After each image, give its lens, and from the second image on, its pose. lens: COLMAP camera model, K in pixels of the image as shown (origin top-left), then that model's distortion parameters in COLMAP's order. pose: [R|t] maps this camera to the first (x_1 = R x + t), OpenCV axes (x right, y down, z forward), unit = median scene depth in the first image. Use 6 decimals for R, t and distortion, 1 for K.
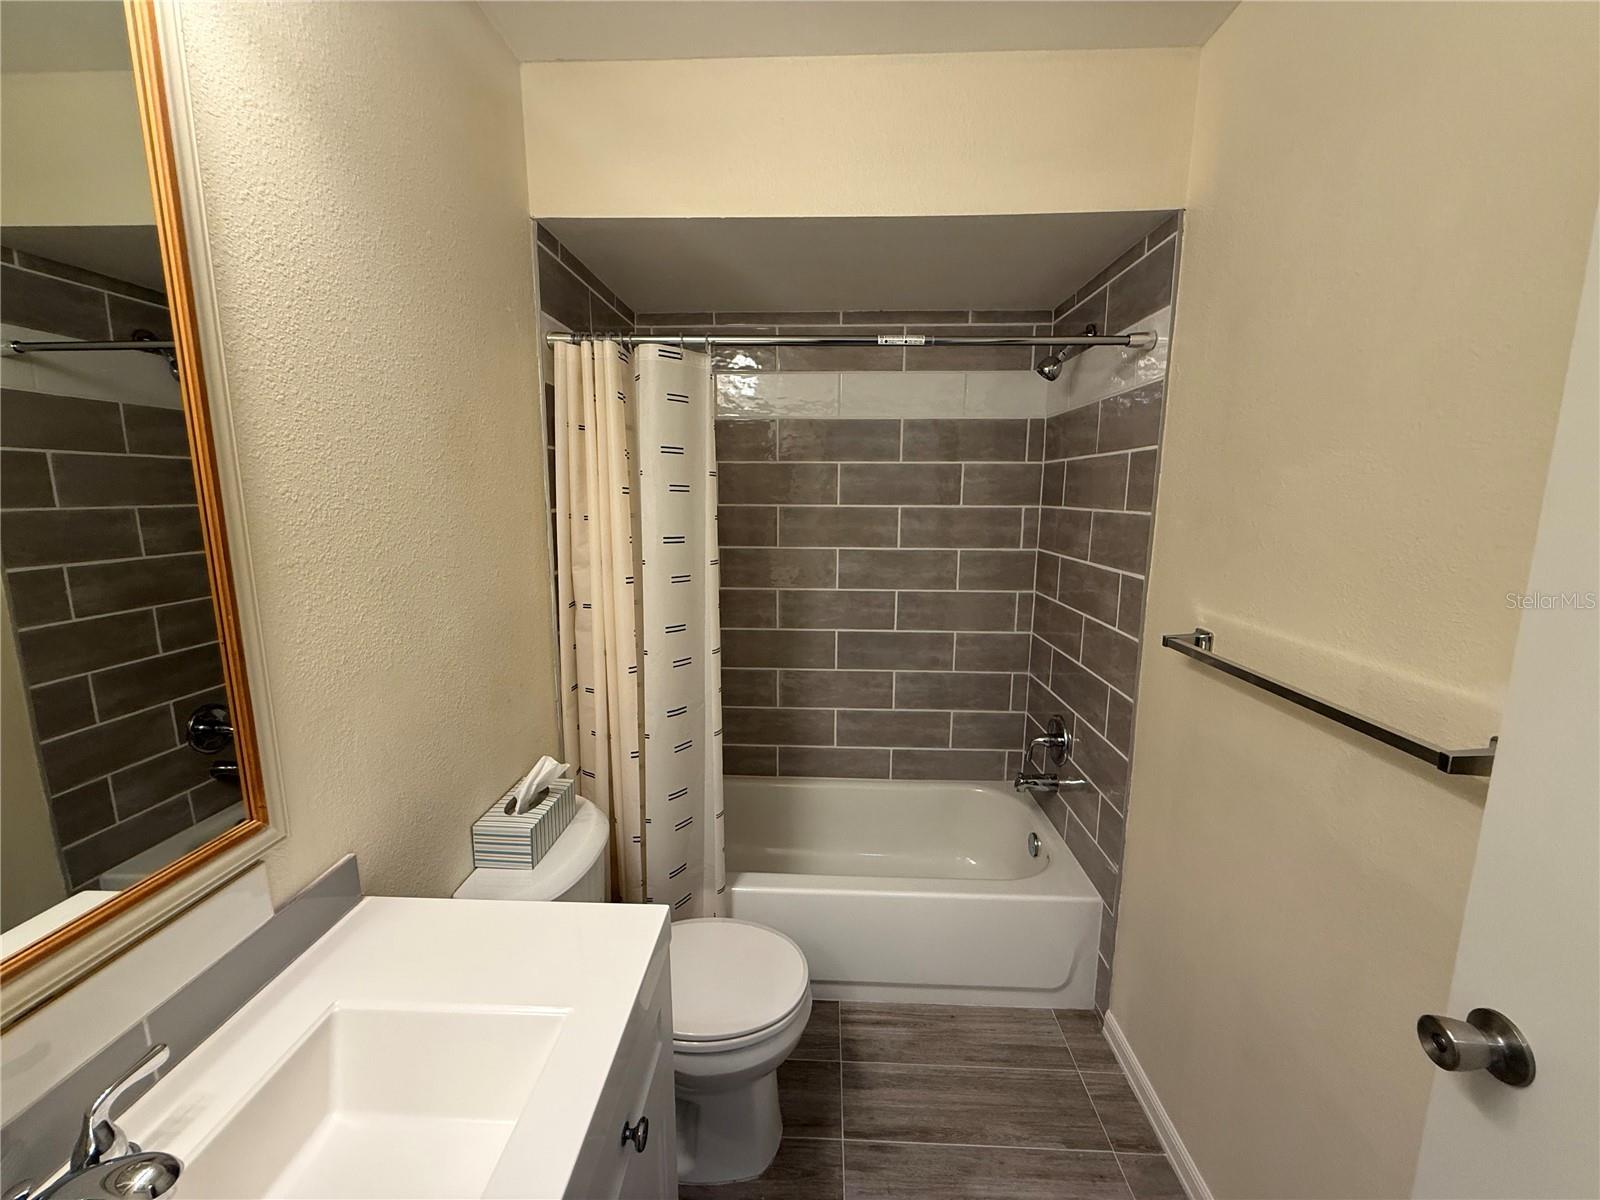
lens RADIAL K [[637.9, 0, 798.3], [0, 637.9, 596.1], [0, 0, 1]] dist [-0.000805, 0.000318]
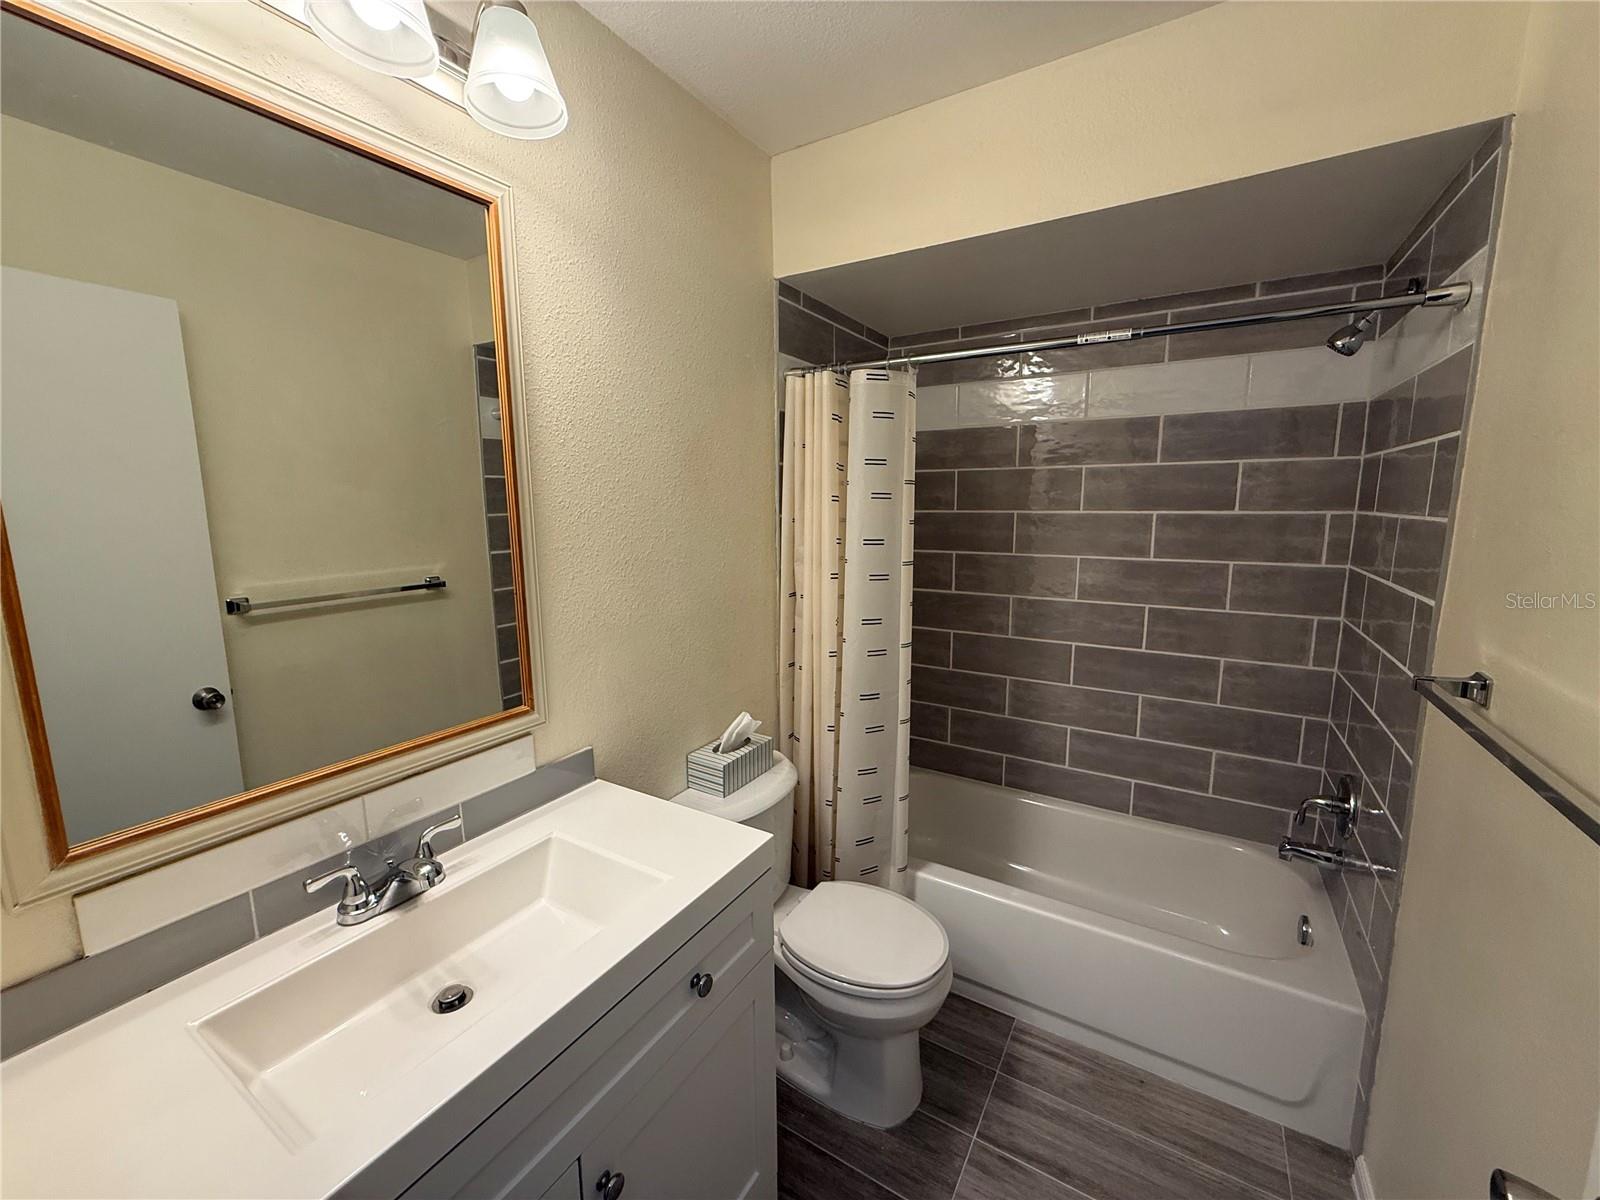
lens RADIAL K [[637.9, 0, 798.3], [0, 637.9, 596.1], [0, 0, 1]] dist [-0.000805, 0.000318]
pose [[0.873250, 0.062165, -0.483291, 0.226417], [-0.068246, 0.997656, 0.005015, 0.009415], [0.482470, 0.028603, 0.875445, -0.036957]]
